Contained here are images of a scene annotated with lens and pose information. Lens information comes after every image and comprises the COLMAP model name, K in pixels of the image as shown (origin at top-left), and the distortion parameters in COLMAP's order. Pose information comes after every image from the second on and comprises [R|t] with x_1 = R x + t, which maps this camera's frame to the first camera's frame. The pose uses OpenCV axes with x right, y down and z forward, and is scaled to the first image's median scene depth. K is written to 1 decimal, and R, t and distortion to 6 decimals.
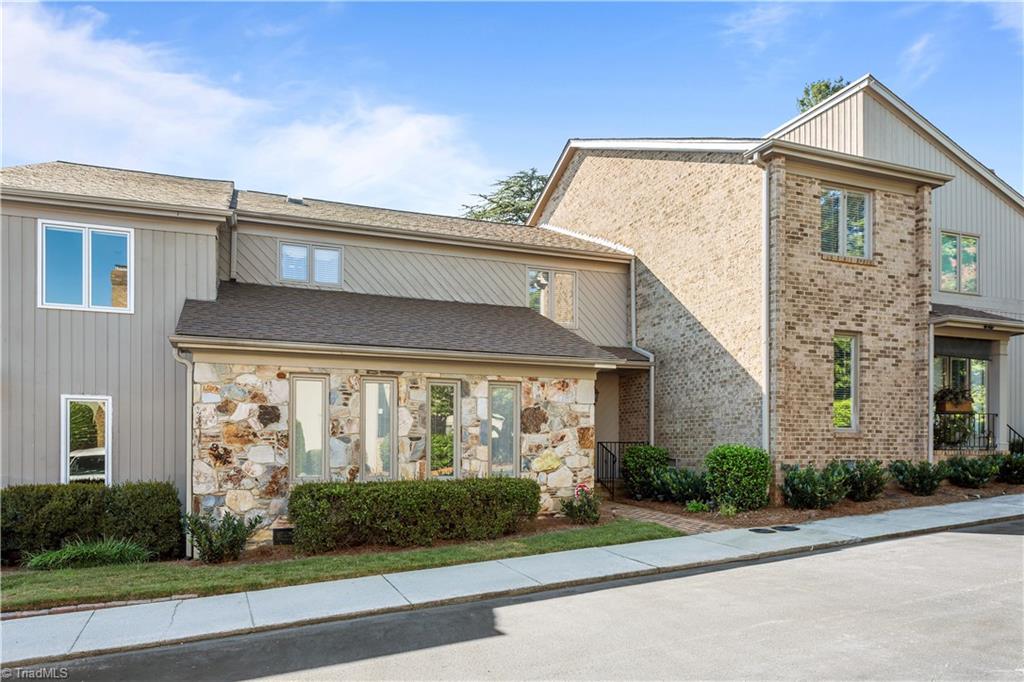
lens RADIAL K [[714.7, 0, 512.1], [0, 714.7, 384.6], [0, 0, 1]] dist [-0.001943, 0.001220]
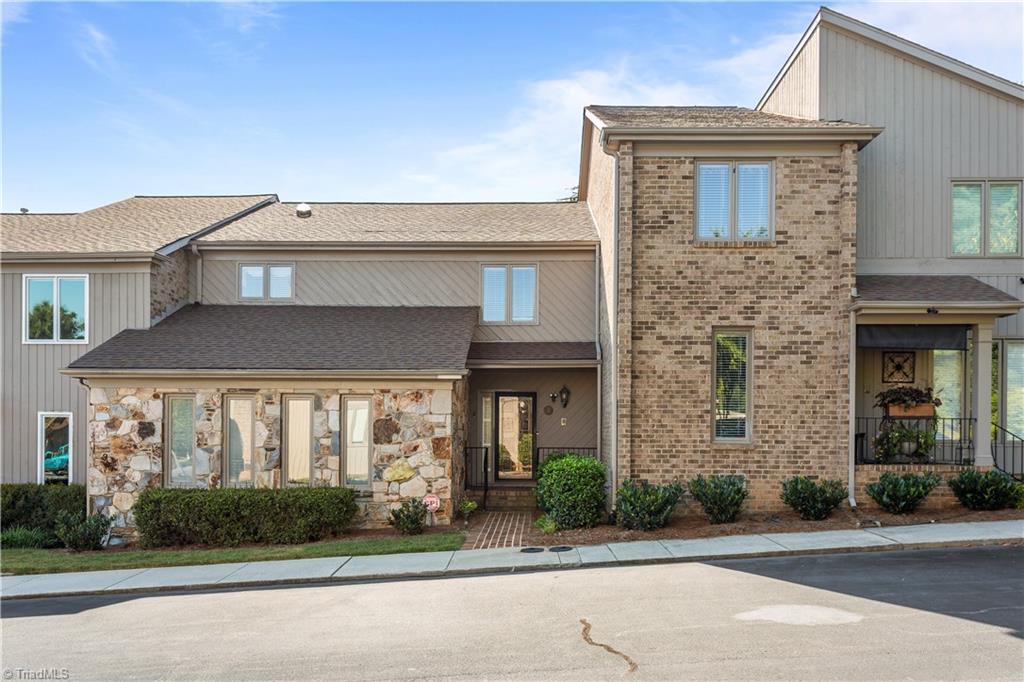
lens RADIAL K [[878.5, 0, 512.0], [0, 878.5, 341.0], [0, 0, 1]] dist [0.002543, -0.000708]
pose [[0.919920, -0.038147, -0.390246, 0.655858], [0.033337, 0.999262, -0.019096, -0.046889], [0.390686, 0.004557, 0.920513, -0.091298]]
